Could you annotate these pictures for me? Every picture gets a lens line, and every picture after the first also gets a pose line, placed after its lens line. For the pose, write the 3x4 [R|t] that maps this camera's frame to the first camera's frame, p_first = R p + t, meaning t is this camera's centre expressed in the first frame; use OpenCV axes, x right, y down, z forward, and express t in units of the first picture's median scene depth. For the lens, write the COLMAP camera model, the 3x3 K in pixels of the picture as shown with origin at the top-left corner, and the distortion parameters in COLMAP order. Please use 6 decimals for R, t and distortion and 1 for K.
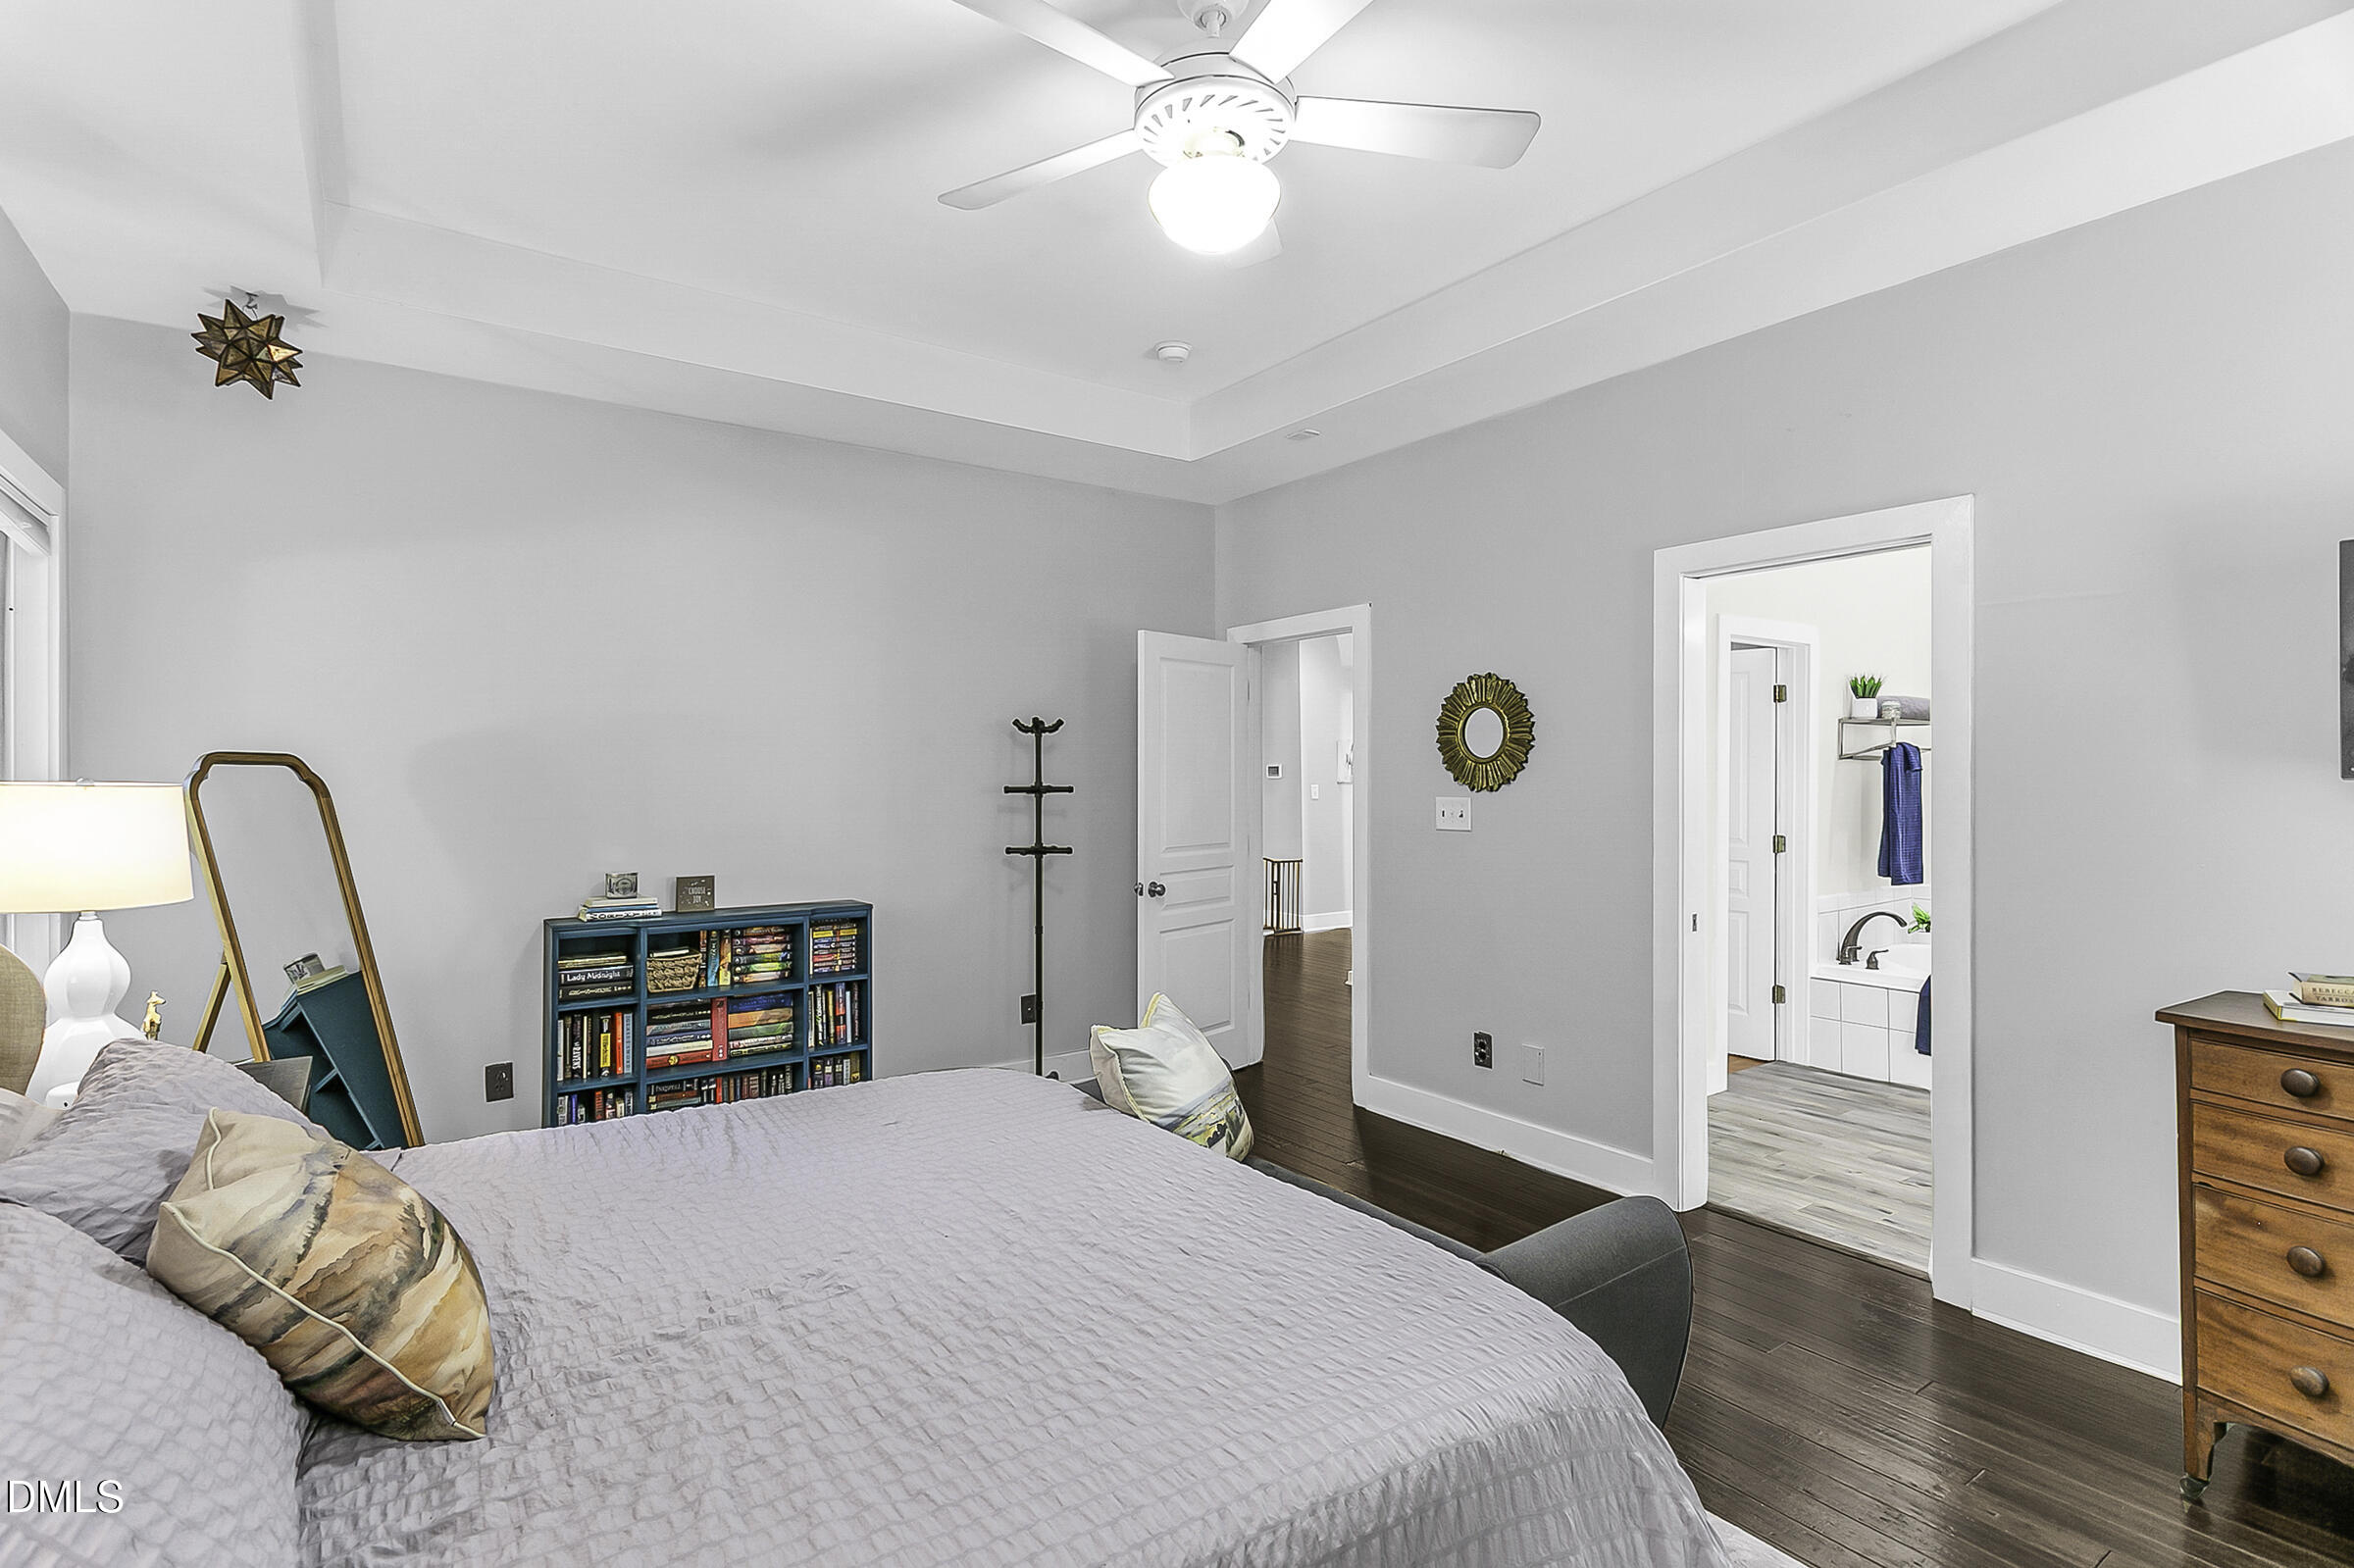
lens RADIAL K [[1130.0, 0, 1171.2], [0, 1130.0, 774.3], [0, 0, 1]] dist [0.009334, -0.000926]
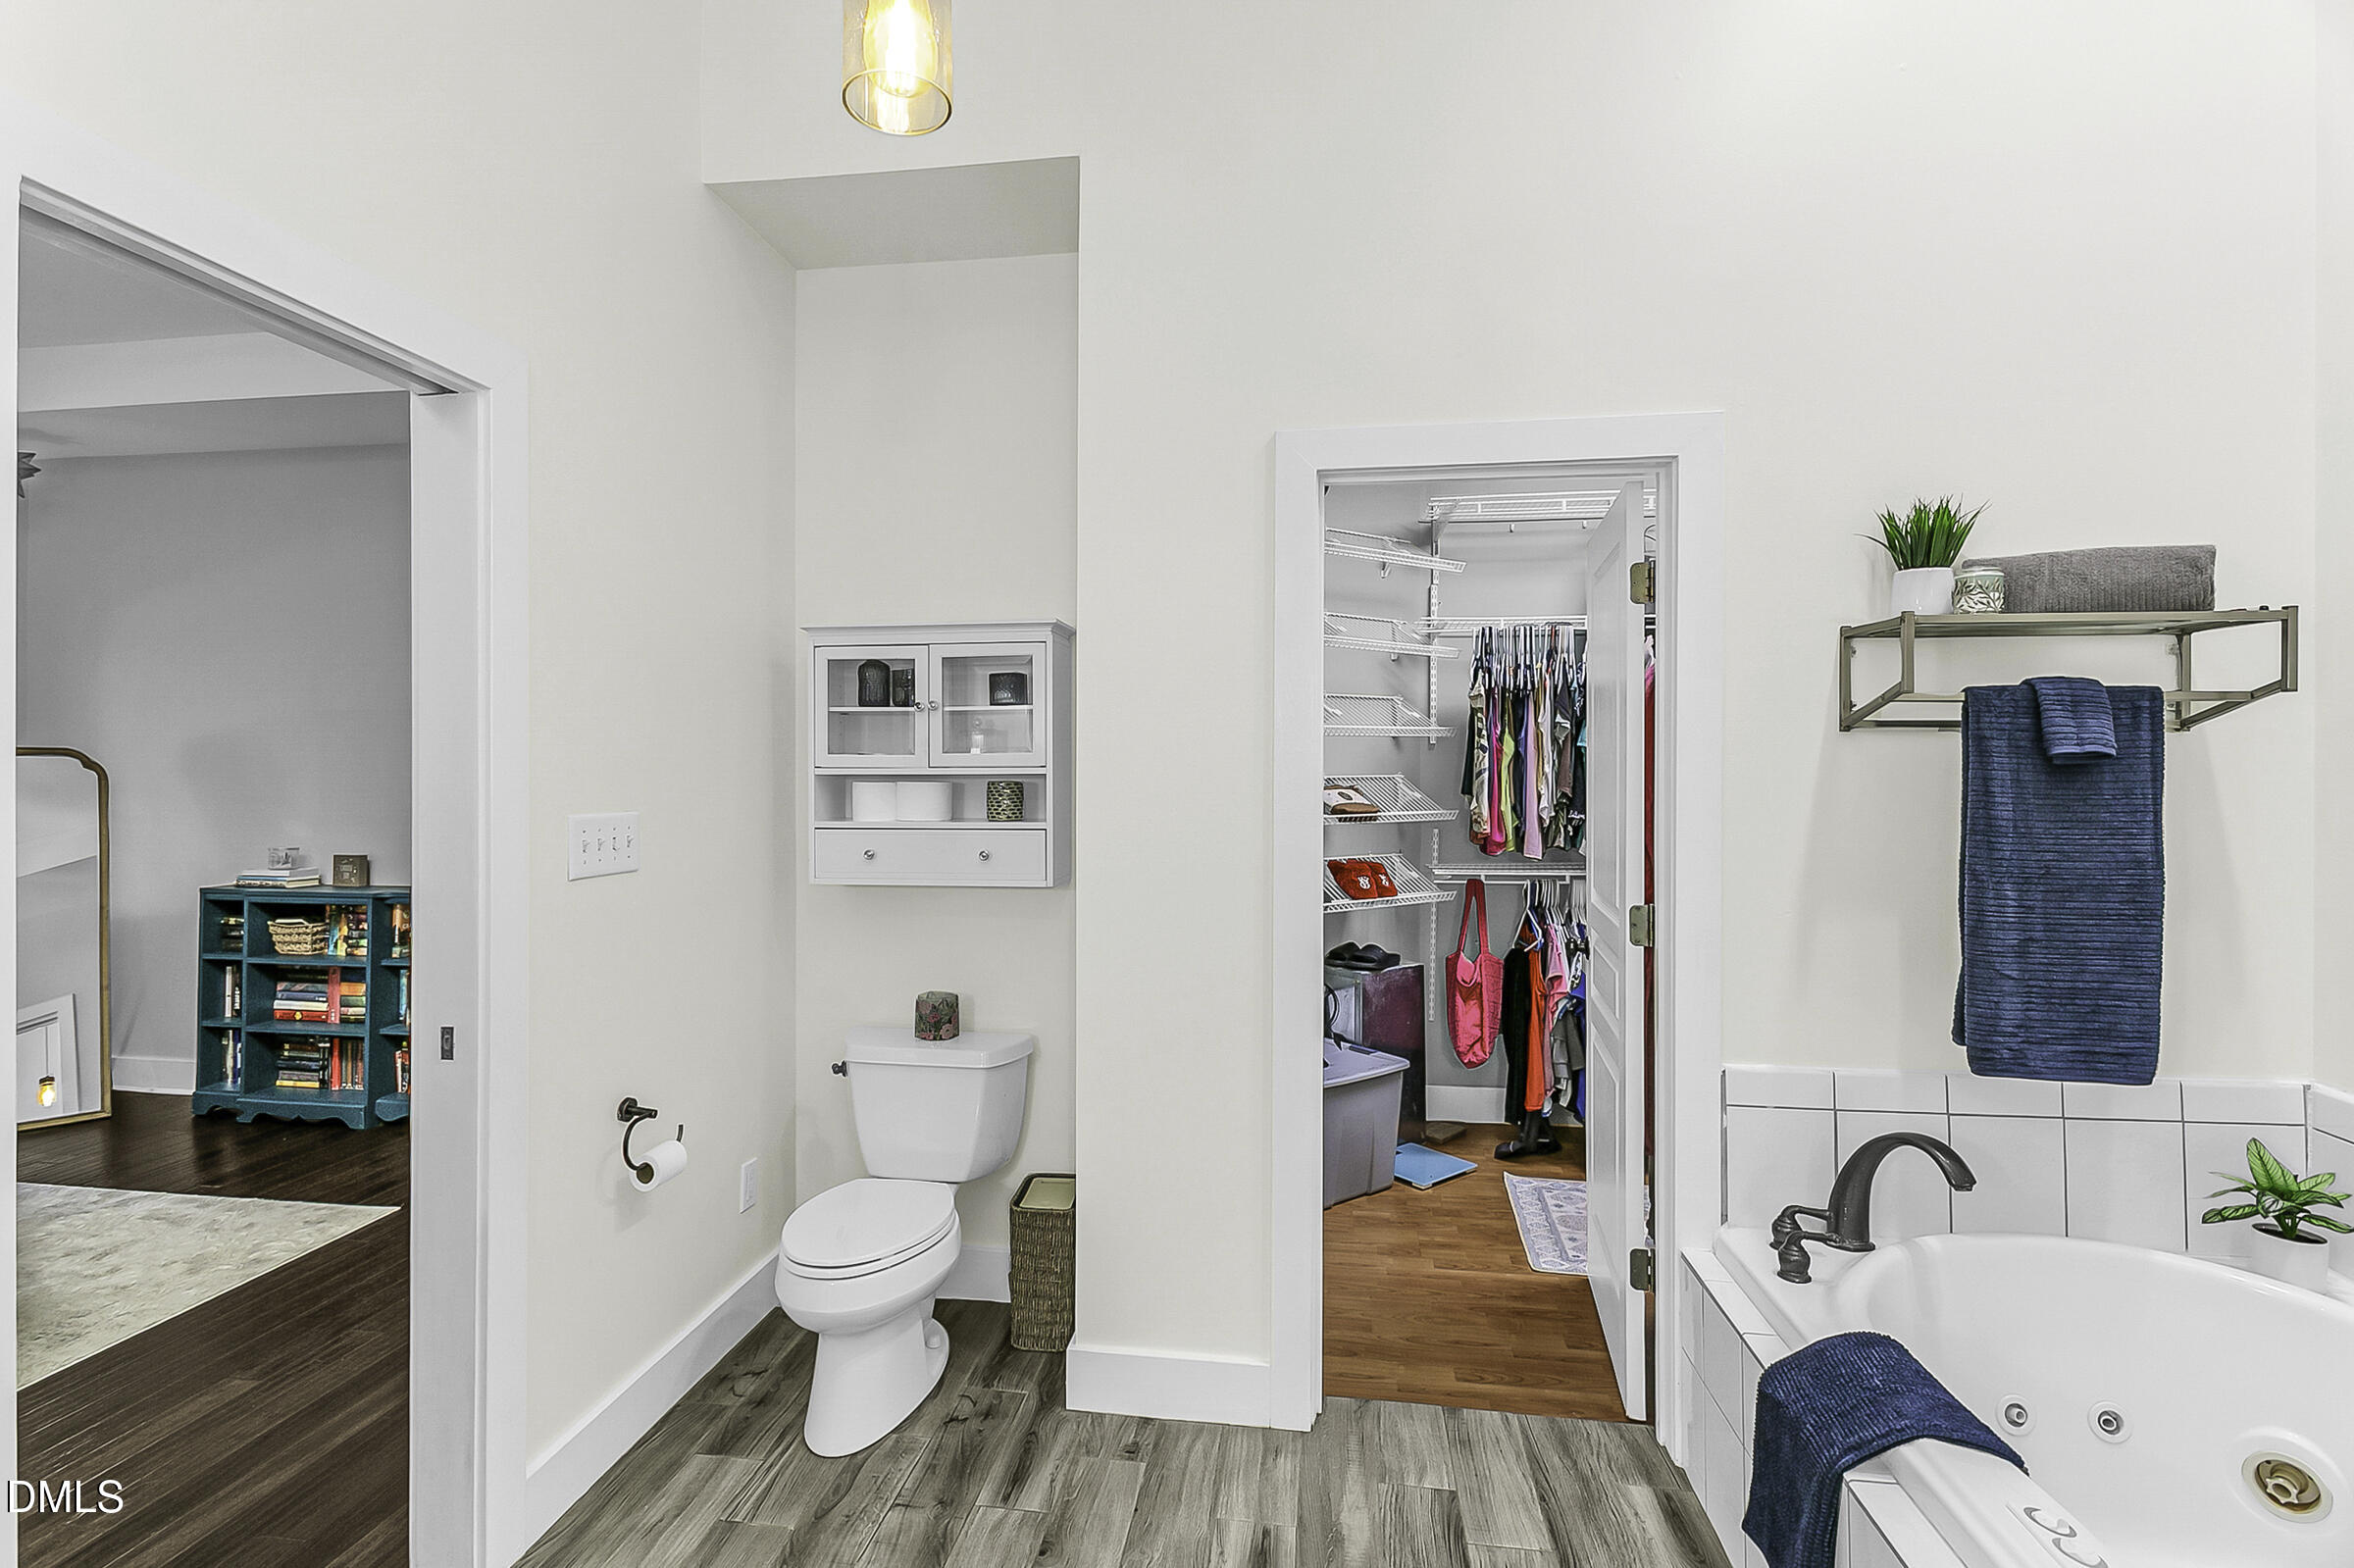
lens RADIAL K [[1130.0, 0, 1180.4], [0, 1130.0, 778.0], [0, 0, 1]] dist [0.009334, -0.000926]
pose [[0.724083, 0.008158, -0.689664, 0.957095], [-0.003896, 0.999962, 0.007739, 0.001755], [0.689702, -0.002917, 0.724088, 0.761417]]
